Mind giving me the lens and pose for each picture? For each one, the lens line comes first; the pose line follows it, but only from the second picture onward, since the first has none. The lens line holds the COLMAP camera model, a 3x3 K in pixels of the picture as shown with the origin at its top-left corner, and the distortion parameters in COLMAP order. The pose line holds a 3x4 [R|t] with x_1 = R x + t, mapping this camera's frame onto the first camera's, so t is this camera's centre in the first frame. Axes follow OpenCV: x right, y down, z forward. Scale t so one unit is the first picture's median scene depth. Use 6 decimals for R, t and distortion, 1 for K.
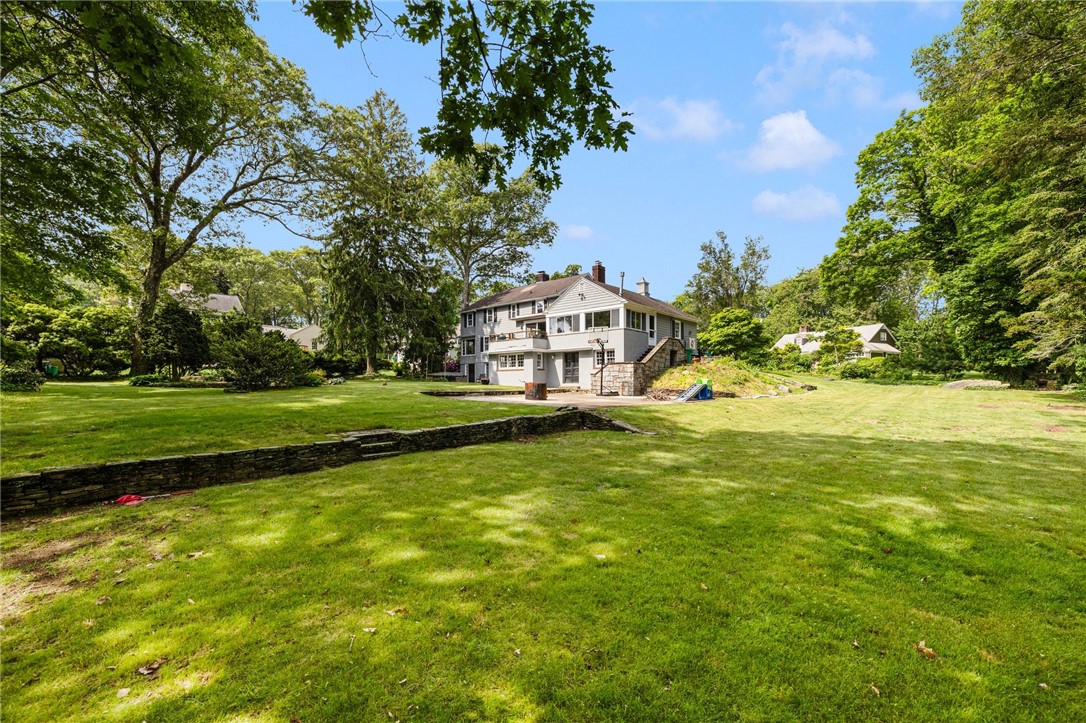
lens RADIAL K [[496.3, 0, 550.5], [0, 496.3, 392.7], [0, 0, 1]] dist [0.000390, 0.000212]
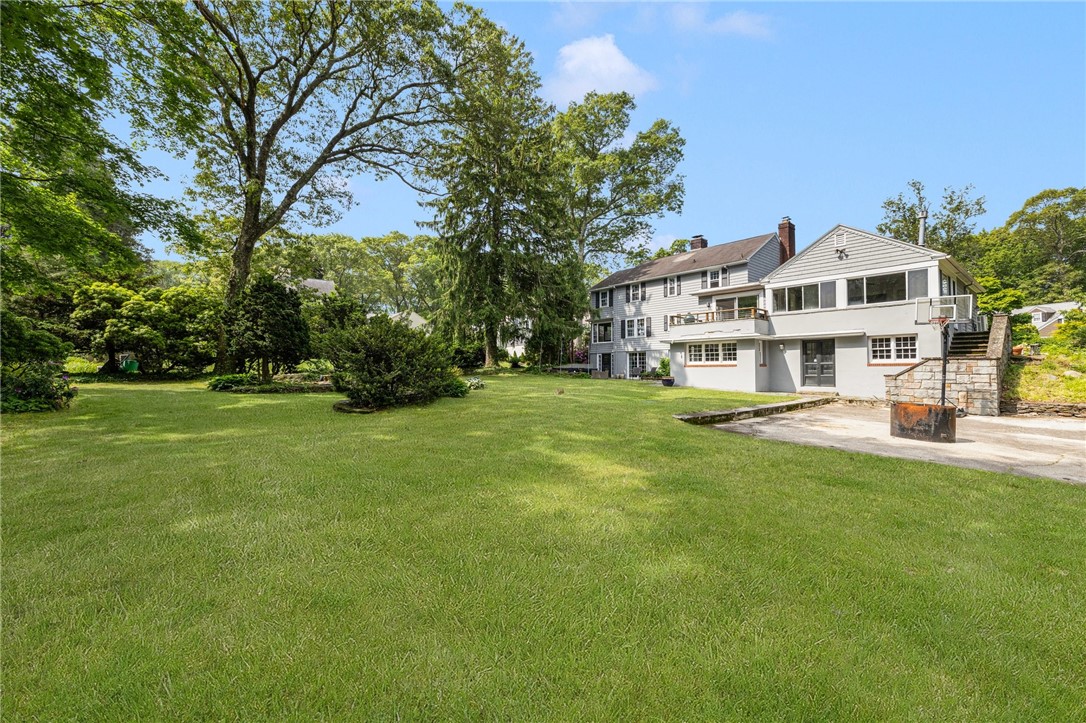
lens RADIAL K [[473.8, 0, 542.1], [0, 473.8, 359.8], [0, 0, 1]] dist [-0.001601, -0.000084]
pose [[0.991361, -0.001175, -0.131159, -0.230491], [-0.003069, 0.999478, -0.032150, -0.032182], [0.131128, 0.032275, 0.990840, 0.318890]]
